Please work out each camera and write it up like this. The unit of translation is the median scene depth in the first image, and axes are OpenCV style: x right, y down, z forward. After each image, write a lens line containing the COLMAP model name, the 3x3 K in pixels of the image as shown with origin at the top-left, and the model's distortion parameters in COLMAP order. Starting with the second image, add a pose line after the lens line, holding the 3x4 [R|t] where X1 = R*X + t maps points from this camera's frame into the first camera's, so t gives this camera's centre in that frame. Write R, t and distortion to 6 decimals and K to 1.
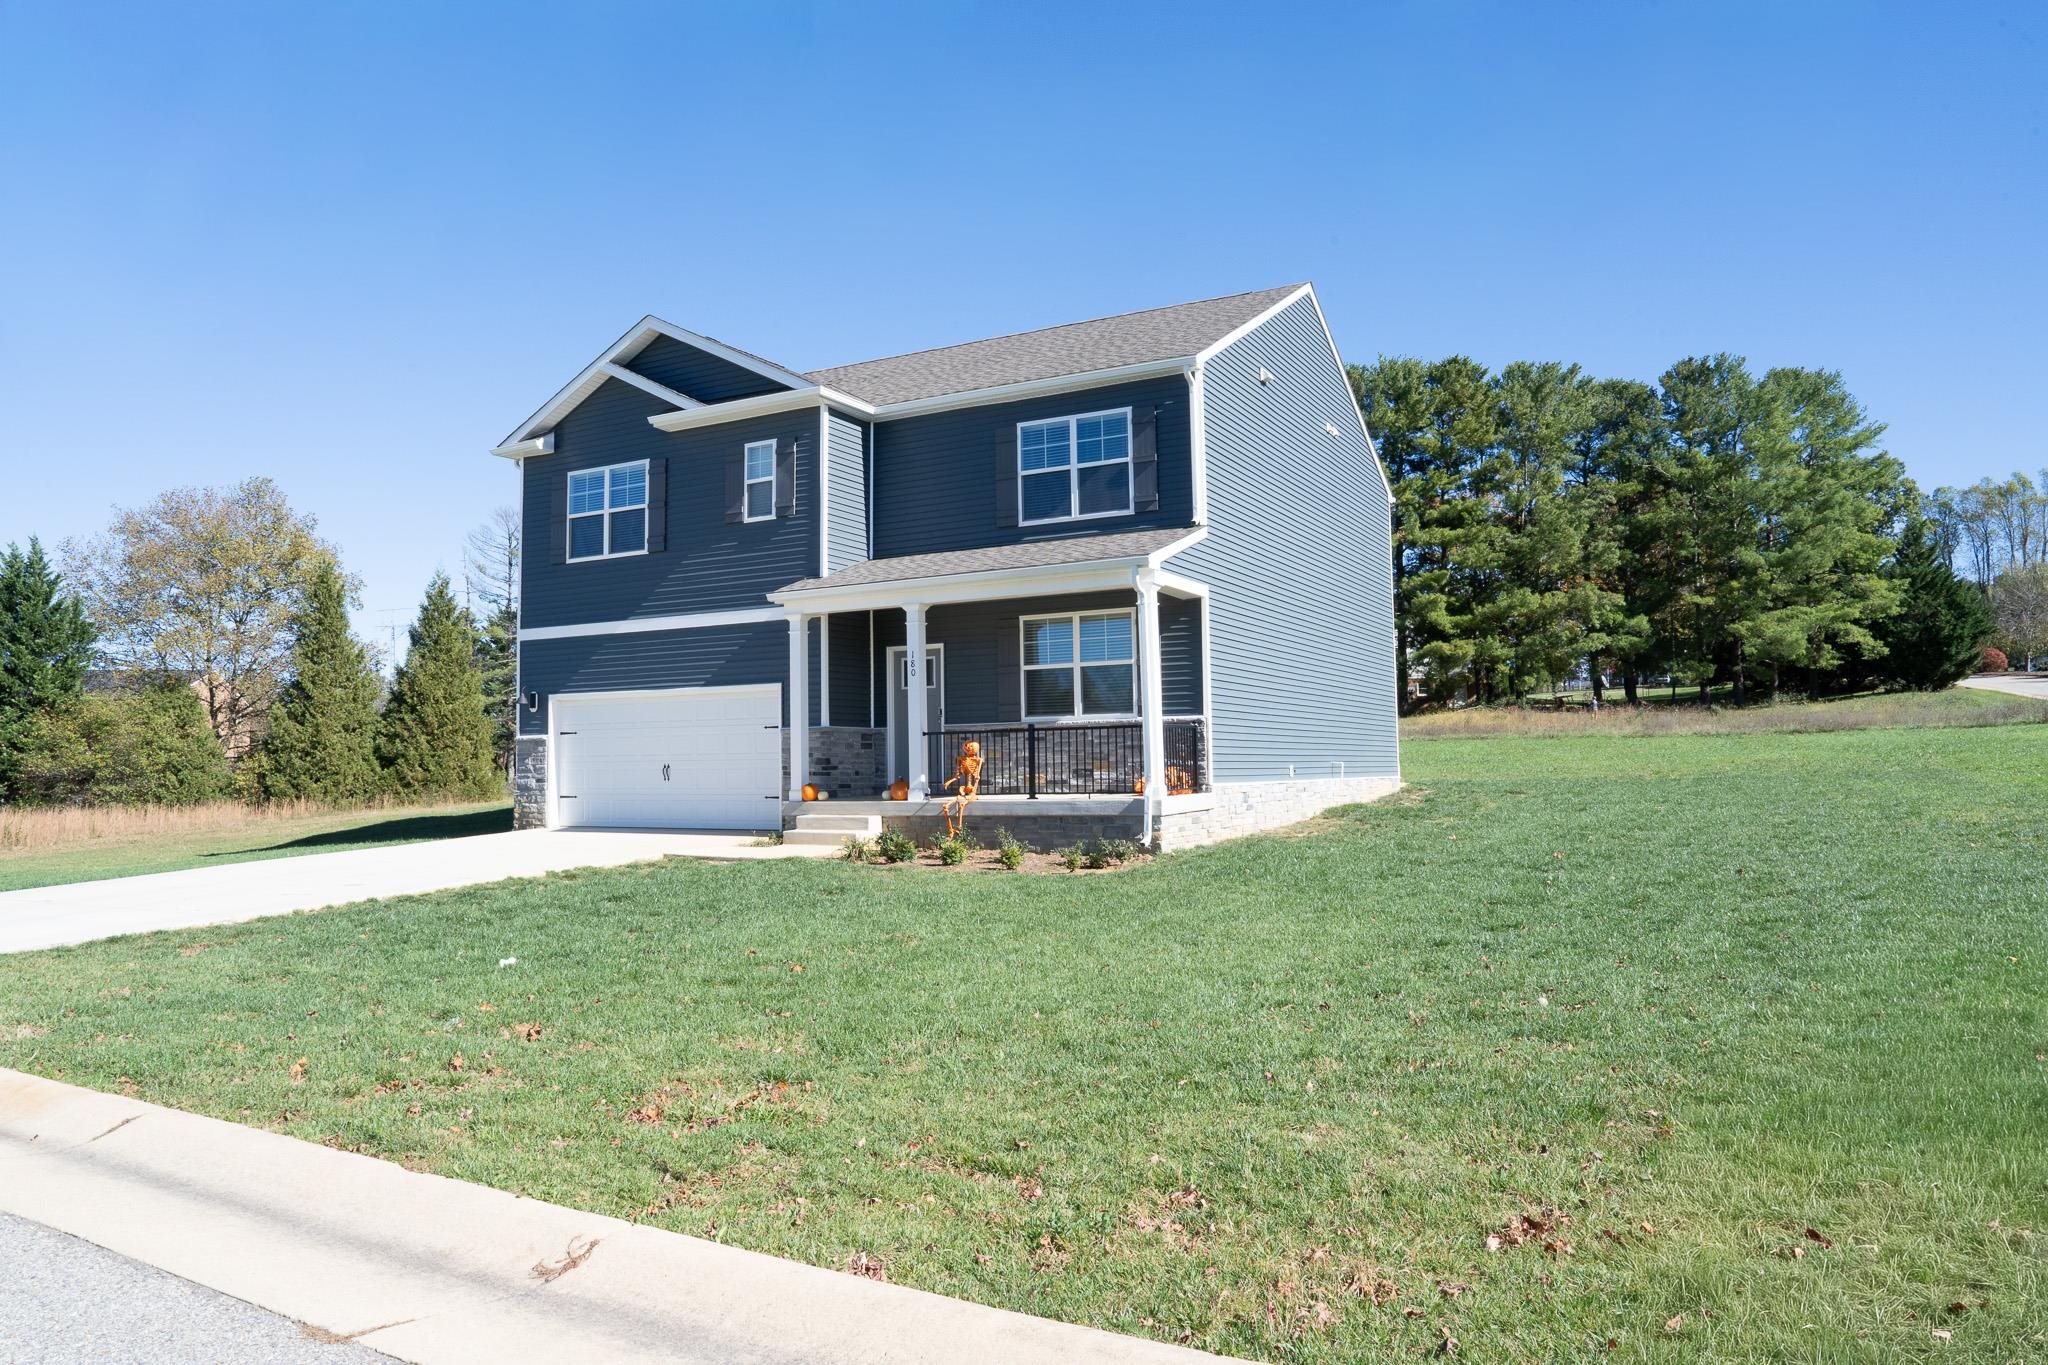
lens RADIAL K [[1361.5, 0, 1024.0], [0, 1361.5, 682.5], [0, 0, 1]] dist [-0.001060, -0.000395]
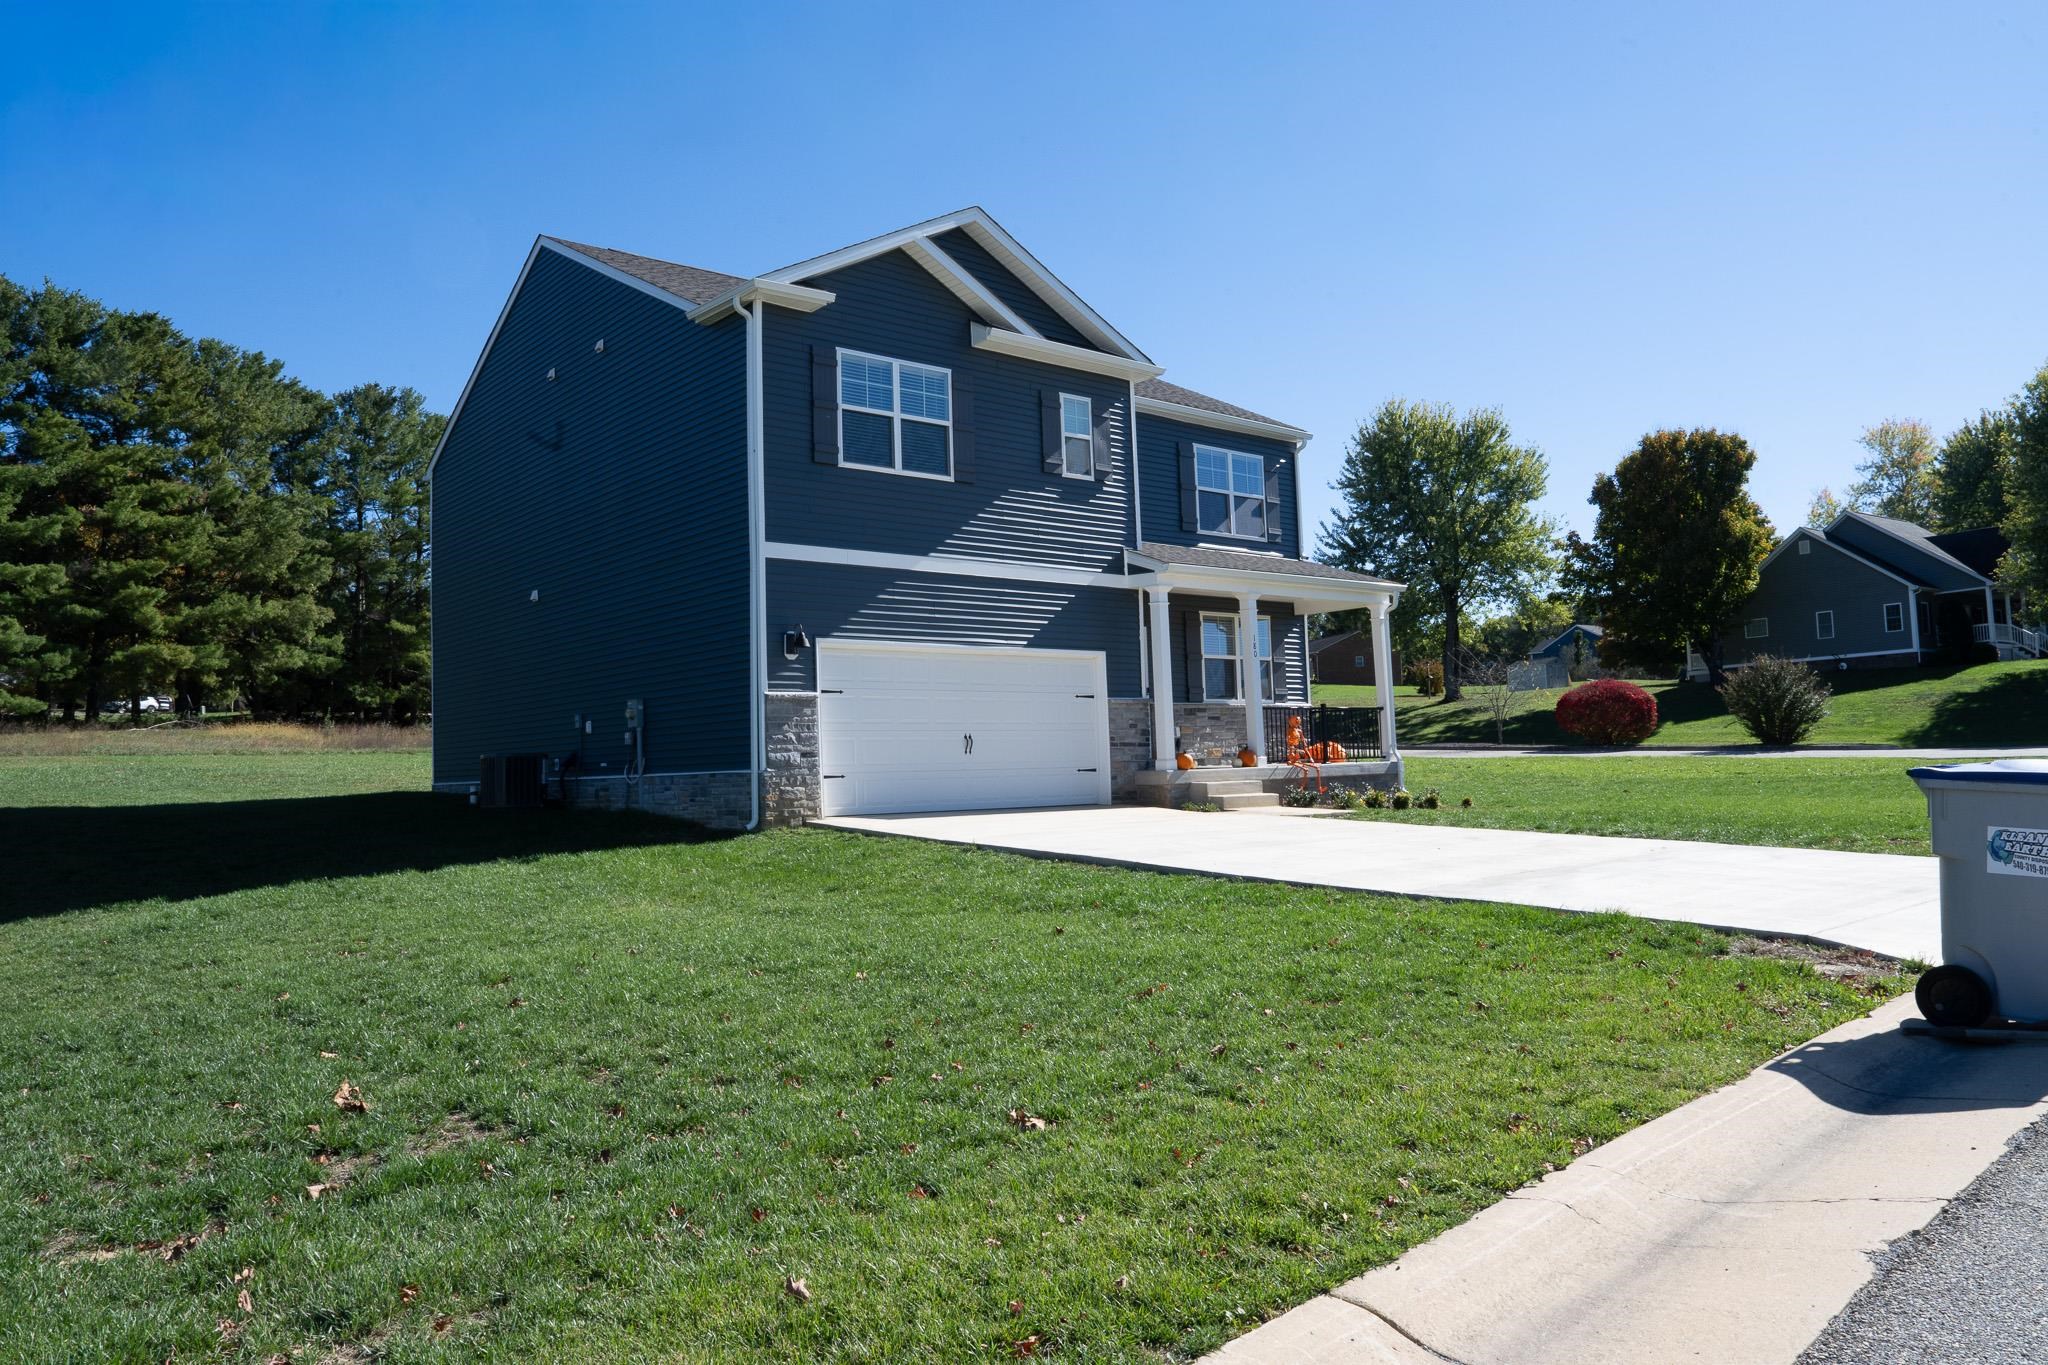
lens RADIAL K [[1445.1, 0, 1024.0], [0, 1445.1, 682.5], [0, 0, 1]] dist [-0.081589, 0.005238]
pose [[0.342424, 0.061658, 0.937520, -1.059571], [-0.033410, 0.998012, -0.053433, 0.072426], [-0.938951, -0.013026, 0.343803, 0.639372]]
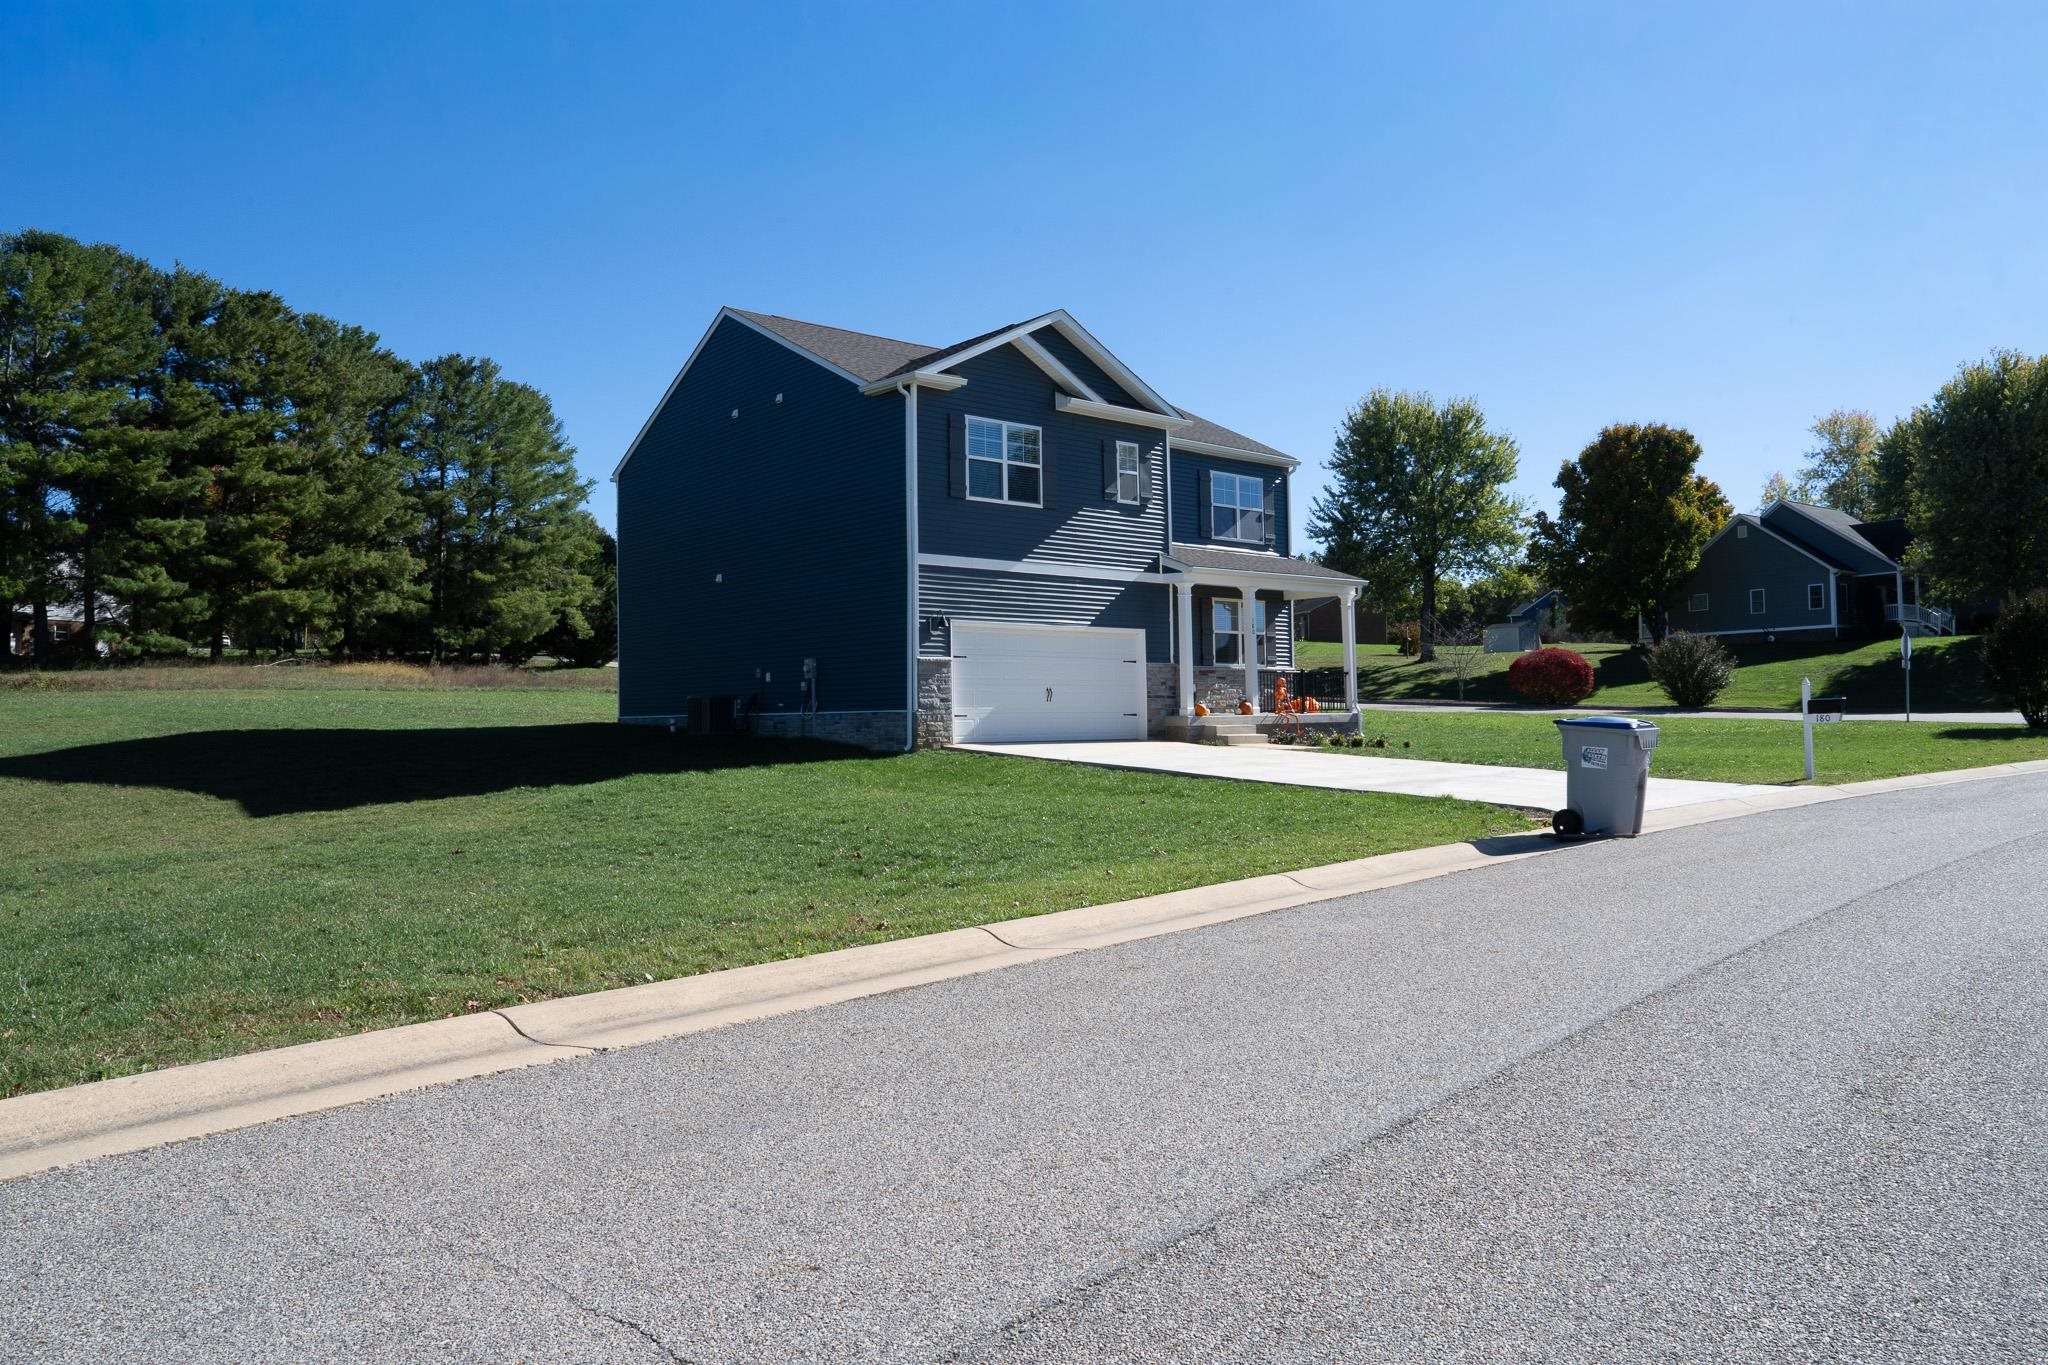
lens RADIAL K [[1429.5, 0, 1024.0], [0, 1429.5, 682.5], [0, 0, 1]] dist [-0.091239, -0.001183]
pose [[0.339519, 0.033428, 0.940005, -1.403004], [-0.052413, 0.998488, -0.016577, 0.075076], [-0.939138, -0.043640, 0.340758, 0.575782]]
